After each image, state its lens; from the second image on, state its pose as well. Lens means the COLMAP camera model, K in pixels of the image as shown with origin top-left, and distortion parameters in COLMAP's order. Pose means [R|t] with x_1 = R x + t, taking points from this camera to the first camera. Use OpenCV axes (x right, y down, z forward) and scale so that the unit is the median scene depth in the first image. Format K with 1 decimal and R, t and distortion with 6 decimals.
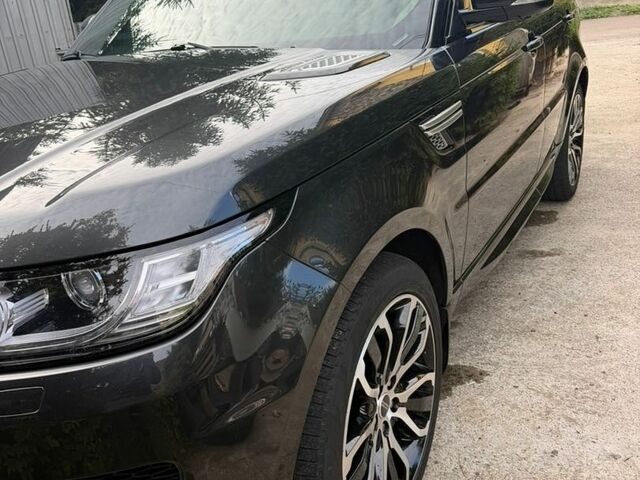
lens RADIAL K [[627.7, 0, 320.0], [0, 627.7, 240.0], [0, 0, 1]] dist [0.069523, -0.156906]
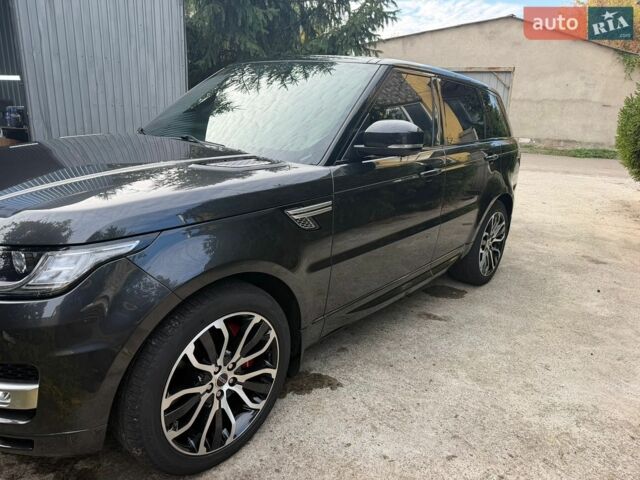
lens RADIAL K [[475.9, 0, 320.0], [0, 475.9, 240.0], [0, 0, 1]] dist [0.045524, -0.000310]
pose [[0.972975, 0.223219, -0.059100, 0.286933], [-0.226751, 0.971984, -0.061890, -0.047751], [0.043629, 0.073619, 0.996332, -0.169385]]
